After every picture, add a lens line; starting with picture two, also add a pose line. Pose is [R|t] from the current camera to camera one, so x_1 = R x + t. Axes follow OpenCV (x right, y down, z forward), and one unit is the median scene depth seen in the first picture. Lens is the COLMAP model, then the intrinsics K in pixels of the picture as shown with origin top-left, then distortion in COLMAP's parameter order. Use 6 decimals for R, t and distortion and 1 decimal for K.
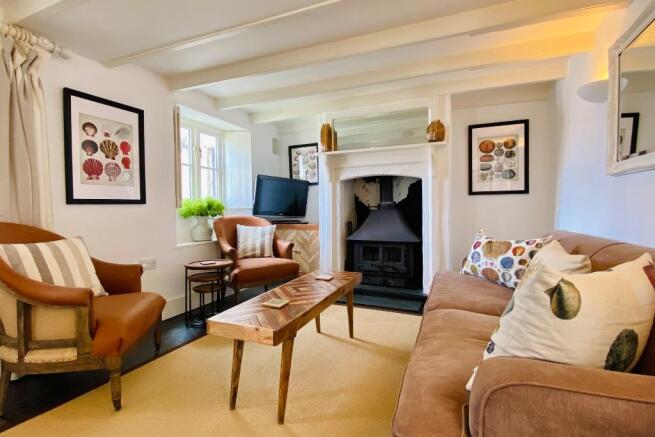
lens RADIAL K [[321.0, 0, 325.2], [0, 321.0, 208.8], [0, 0, 1]] dist [0.044617, -0.000242]
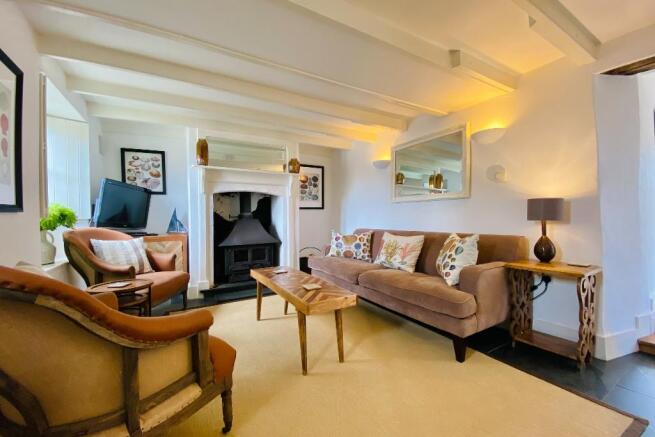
lens RADIAL K [[273.2, 0, 332.6], [0, 273.2, 214.2], [0, 0, 1]] dist [0.033294, -0.026590]
pose [[0.572122, 0.008707, 0.820122, -0.515920], [0.008792, 0.999821, -0.016748, 0.003680], [-0.820121, 0.016793, 0.571943, 0.130218]]
